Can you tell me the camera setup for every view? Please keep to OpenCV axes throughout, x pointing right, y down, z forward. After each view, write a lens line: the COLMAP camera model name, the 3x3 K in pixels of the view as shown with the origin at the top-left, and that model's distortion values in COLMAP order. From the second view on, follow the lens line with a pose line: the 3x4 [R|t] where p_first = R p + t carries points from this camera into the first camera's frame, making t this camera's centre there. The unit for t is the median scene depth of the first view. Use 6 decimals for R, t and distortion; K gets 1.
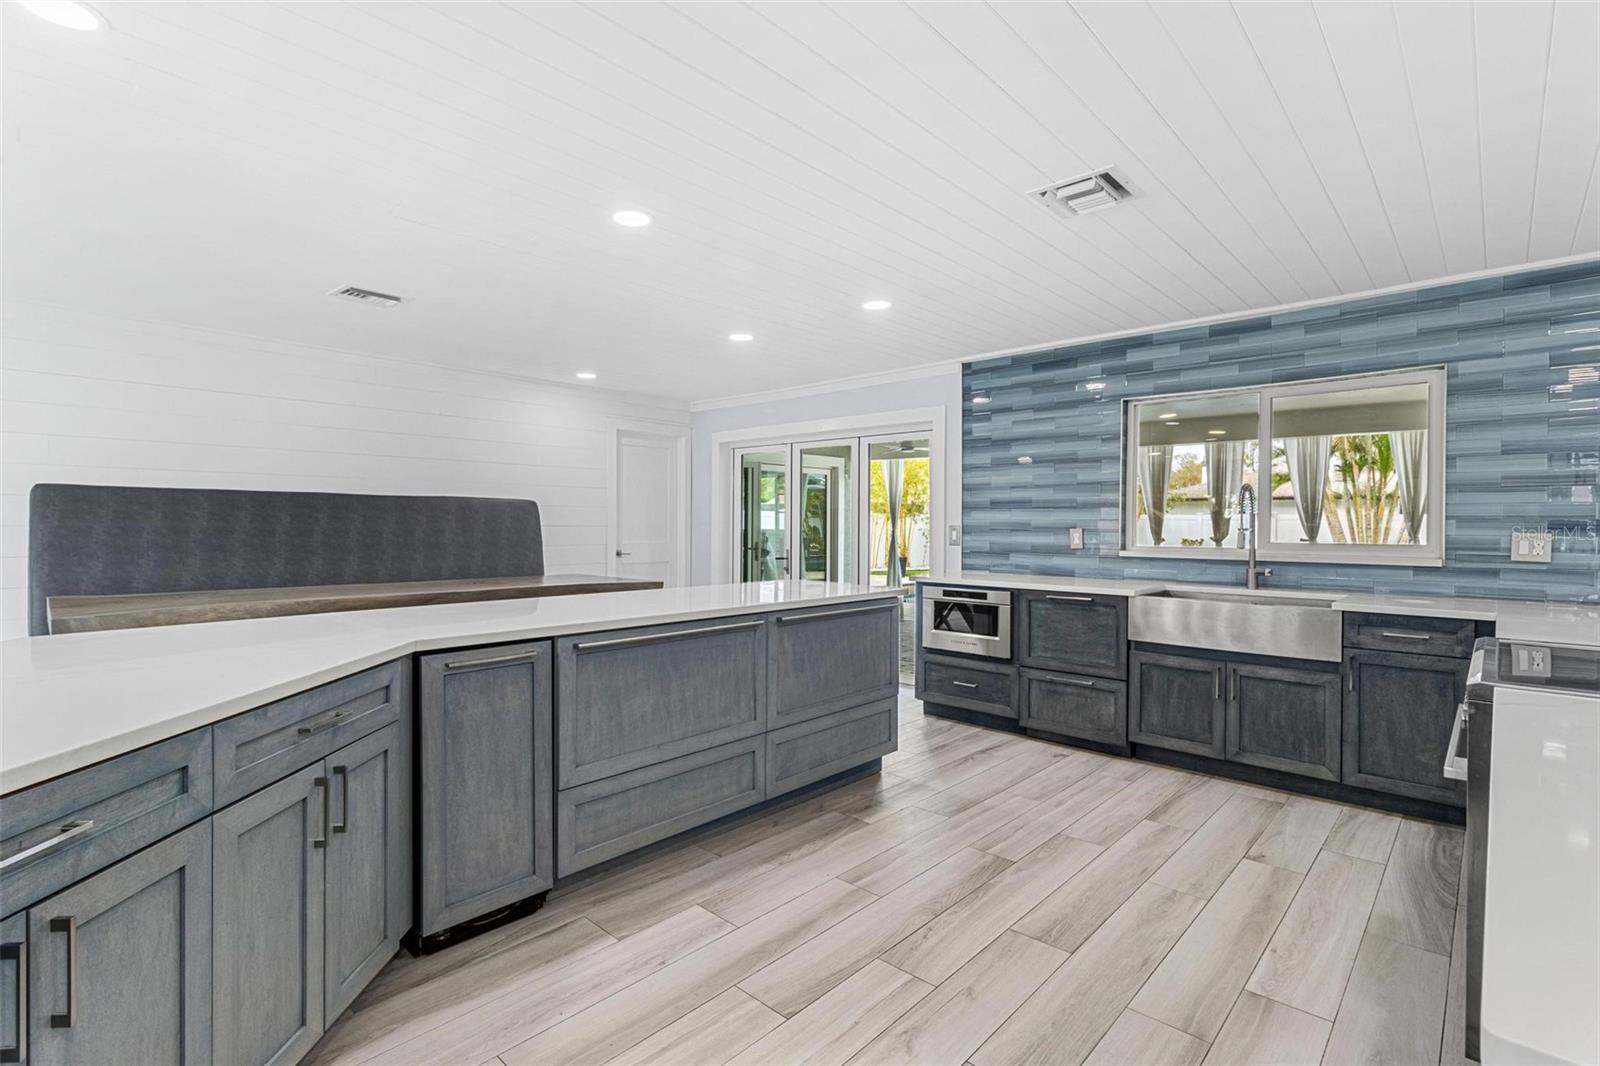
lens RADIAL K [[754.3, 0, 806.3], [0, 754.3, 532.1], [0, 0, 1]] dist [0.002103, 0.000443]
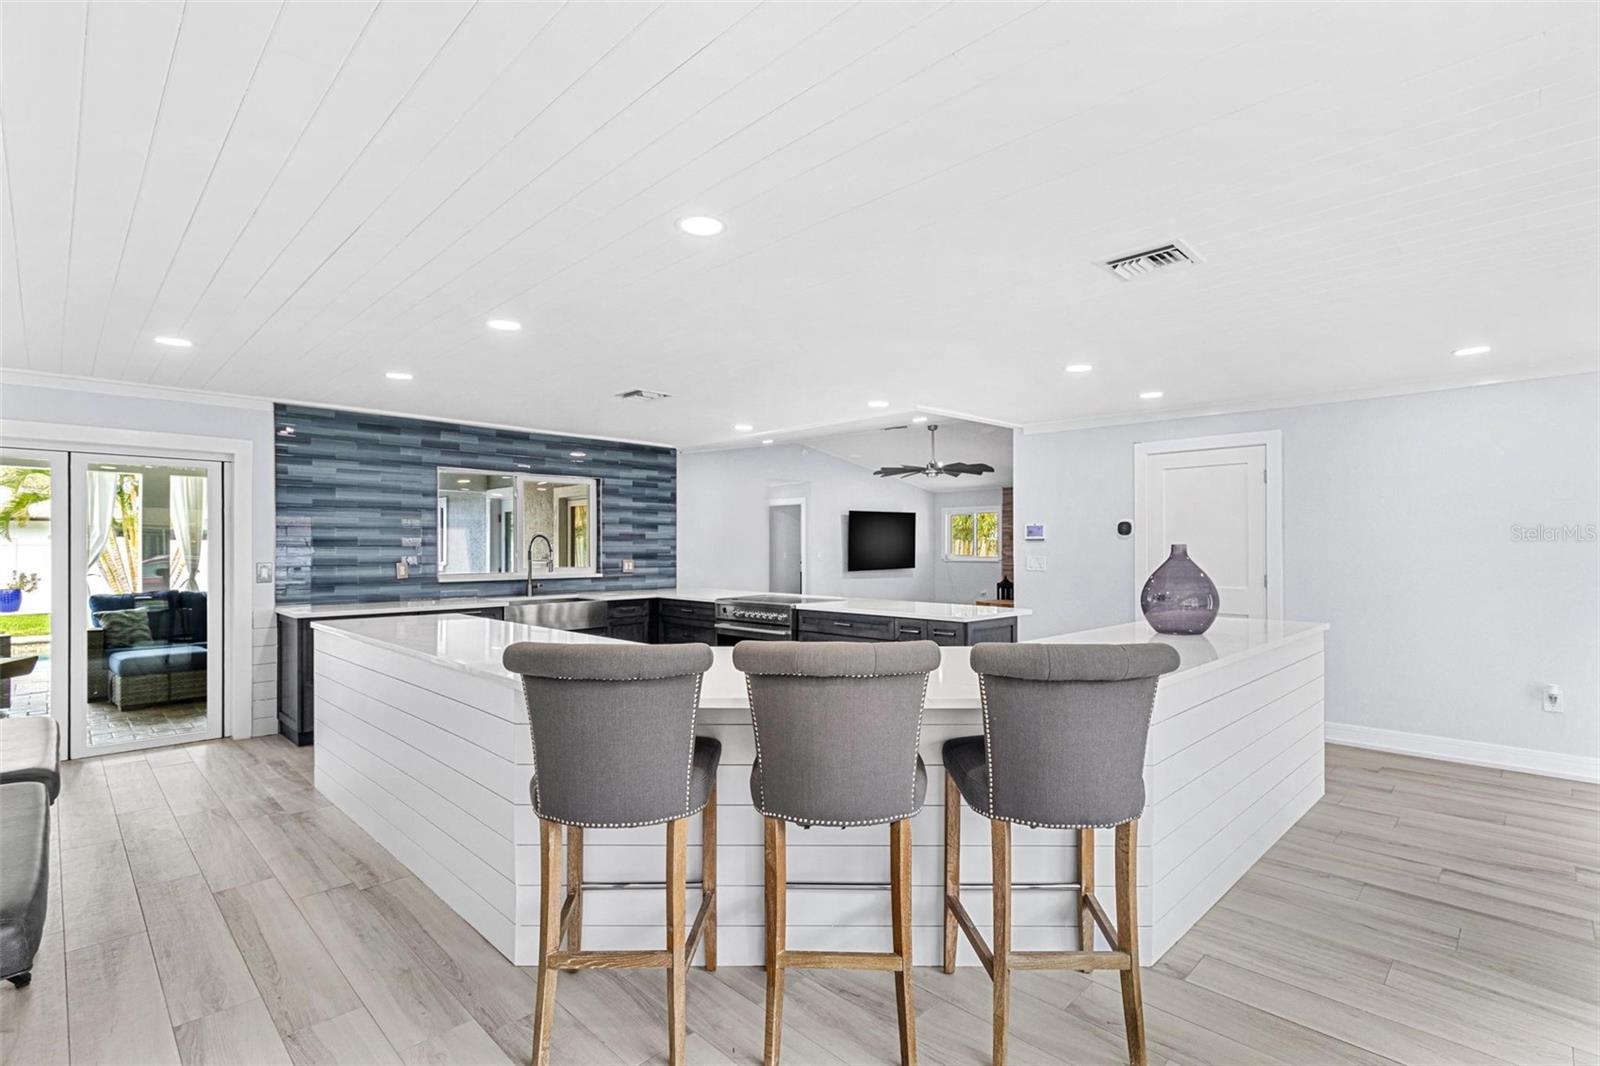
lens RADIAL K [[750.7, 0, 804.9], [0, 750.7, 545.3], [0, 0, 1]] dist [0.001138, 0.000289]
pose [[0.030169, -0.002409, 0.999542, -1.039139], [0.013228, 0.999910, 0.002011, -0.032520], [-0.999457, 0.013161, 0.030198, 0.342129]]
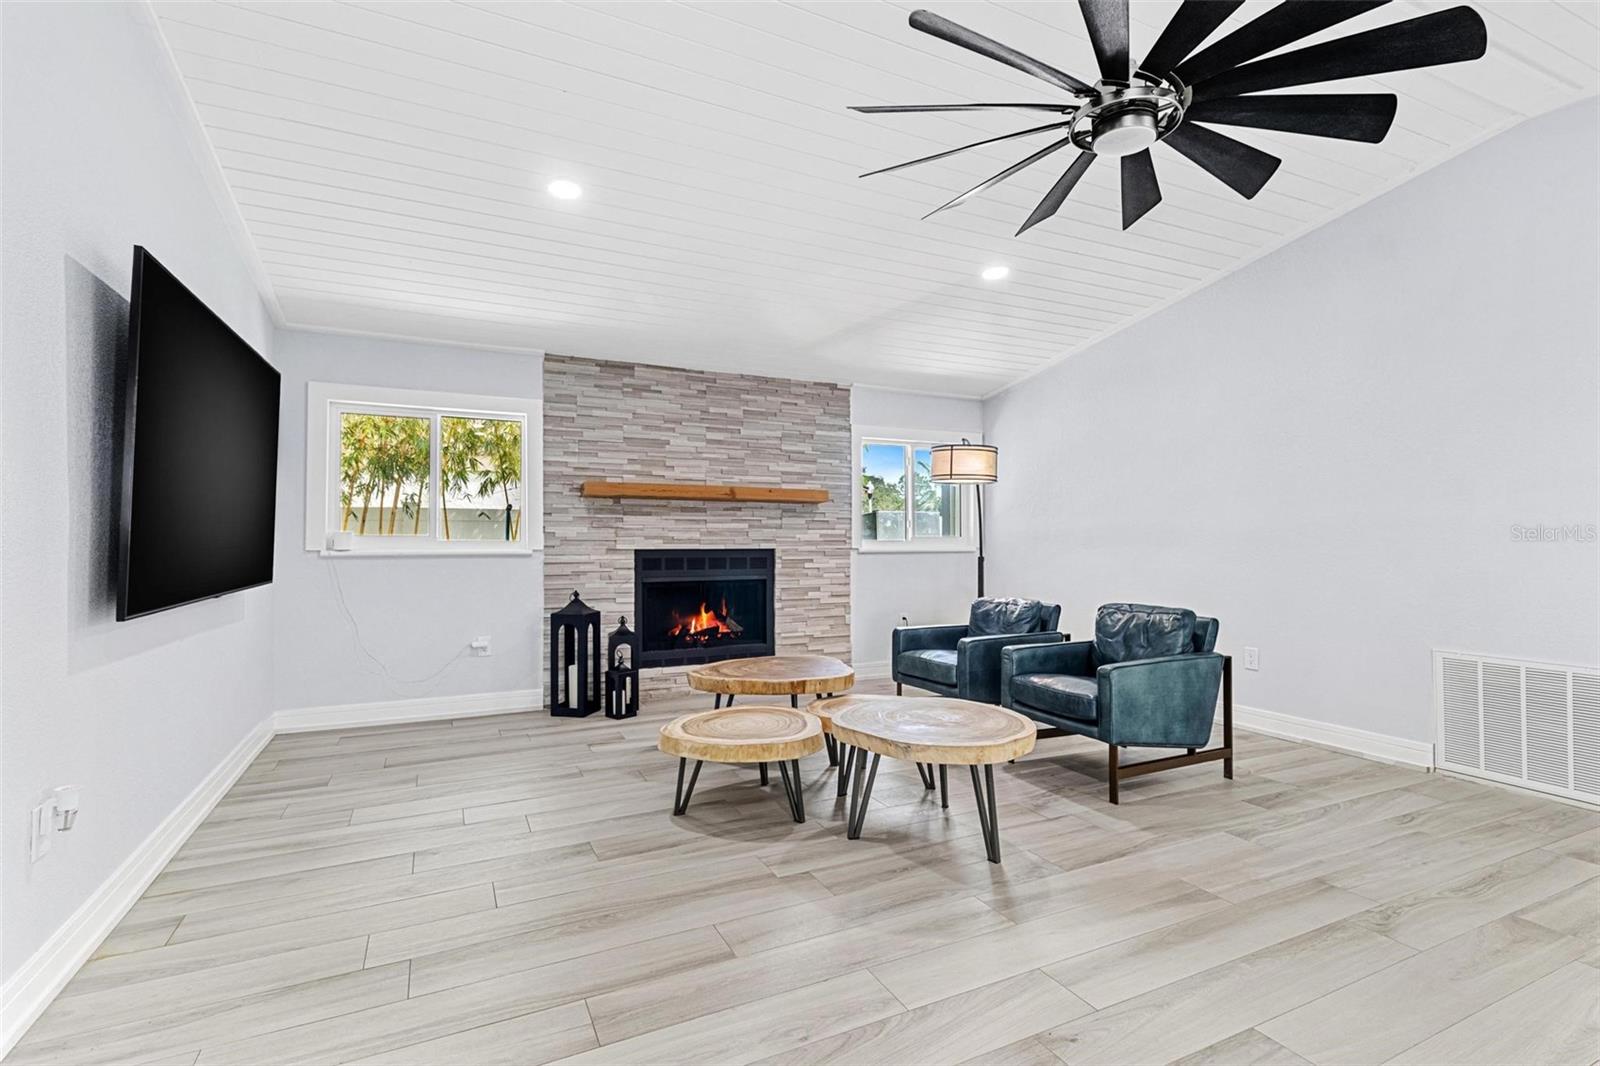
lens RADIAL K [[754.3, 0, 806.3], [0, 754.3, 532.1], [0, 0, 1]] dist [0.002103, 0.000443]
pose [[-0.934704, 0.002726, 0.355417, 1.530495], [0.001159, 0.999989, -0.004621, 0.028920], [-0.355425, -0.003907, -0.934697, 0.567932]]
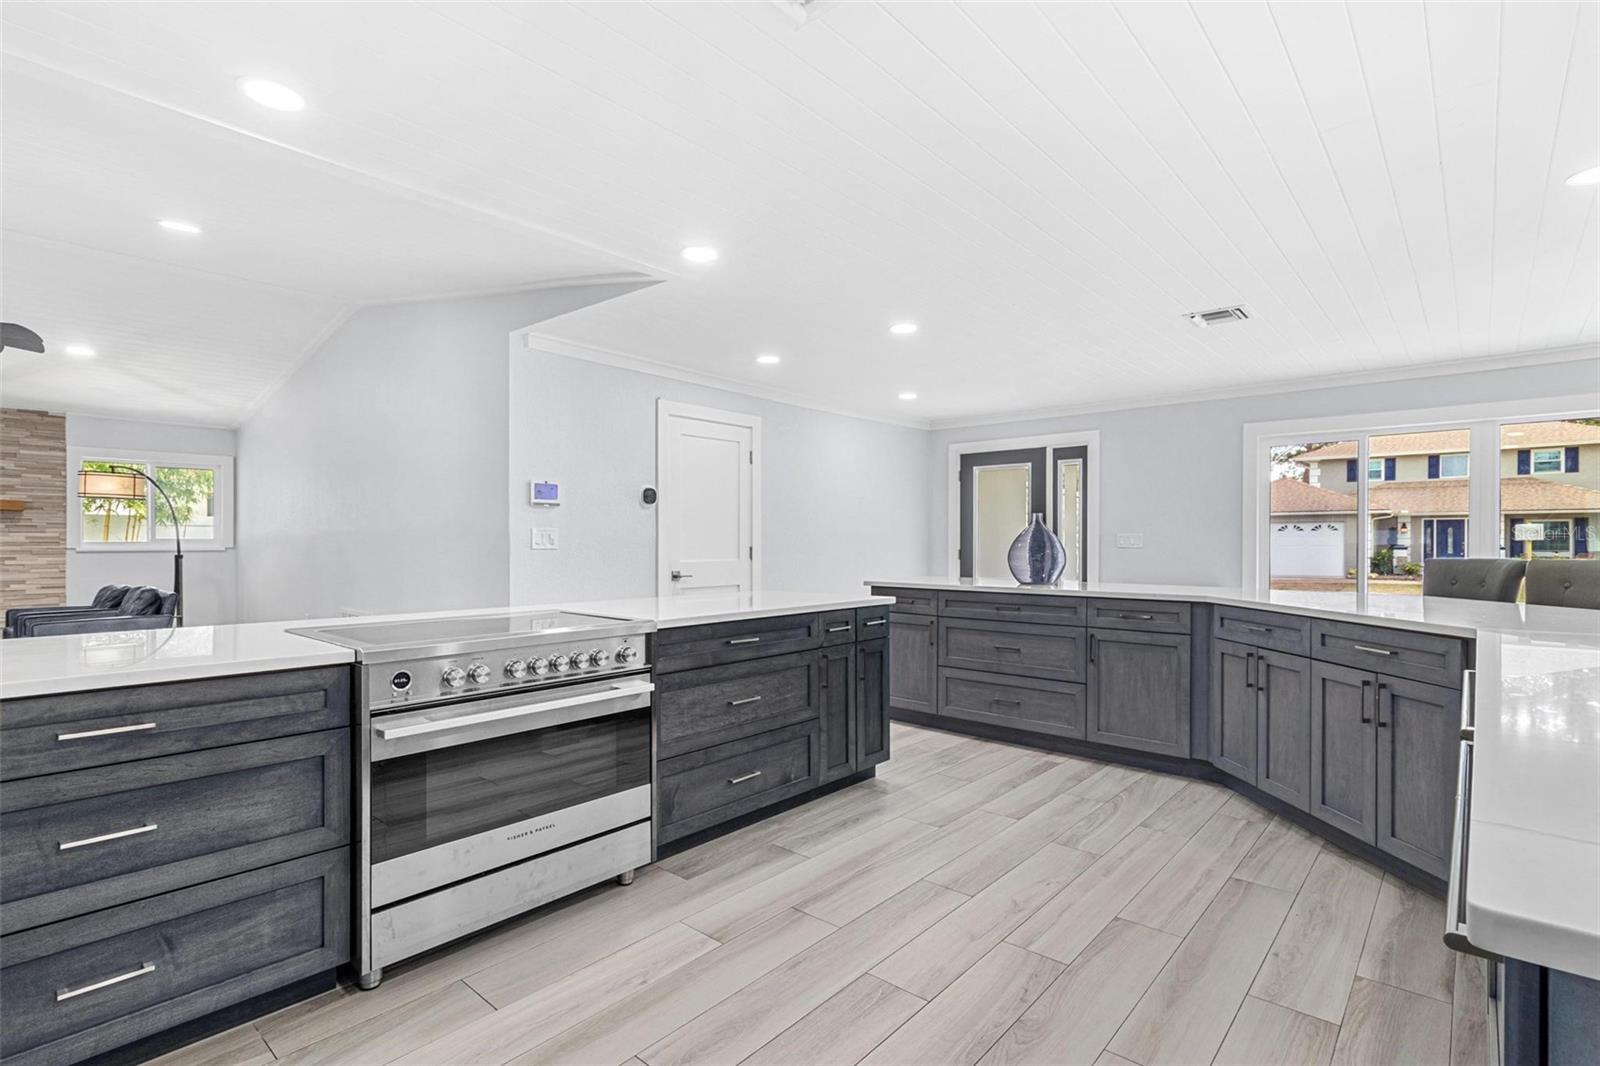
lens RADIAL K [[767.8, 0, 810.9], [0, 767.8, 544.6], [0, 0, 1]] dist [0.001183, 0.000156]
pose [[-0.999342, -0.005744, -0.035825, 0.243032], [-0.006302, 0.999860, 0.015479, 0.005208], [0.035732, 0.015695, -0.999238, 1.053573]]
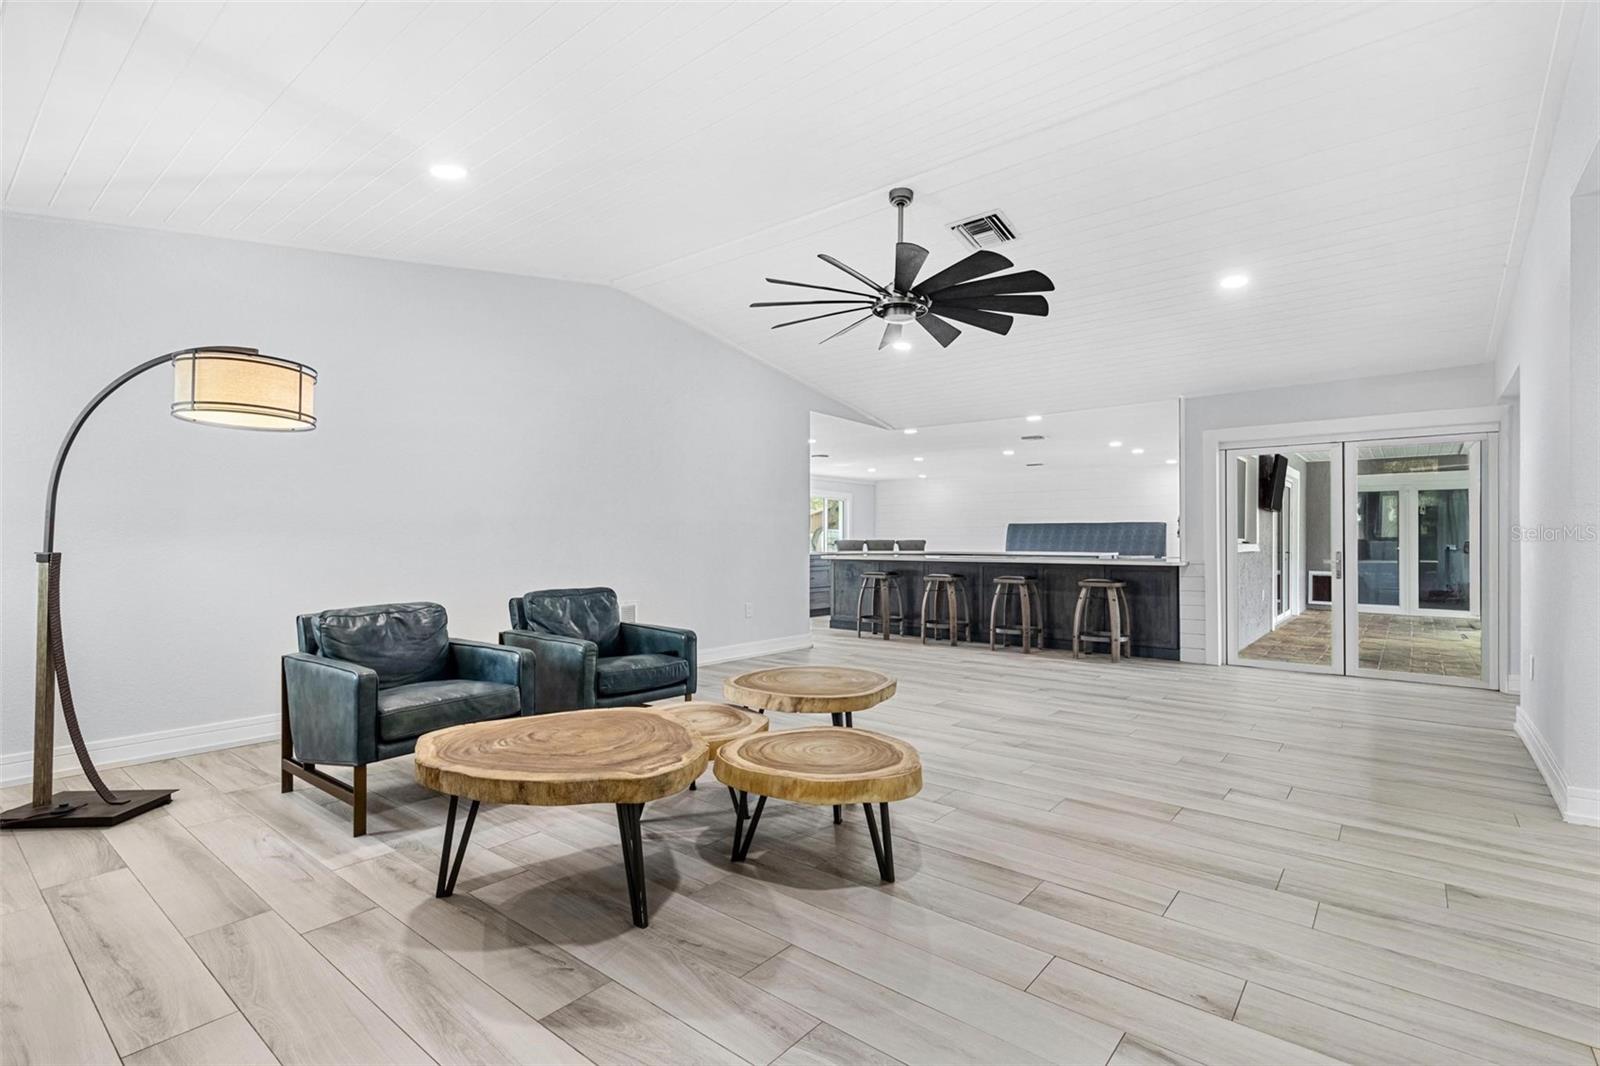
lens RADIAL K [[744.3, 0, 800.0], [0, 744.3, 533.0], [0, 0, 1]] dist [0.000888, 0.000154]
pose [[0.070831, -0.017753, -0.997330, 2.503102], [-0.009366, 0.999786, -0.018462, 0.055443], [0.997444, 0.010648, 0.070649, -0.218112]]
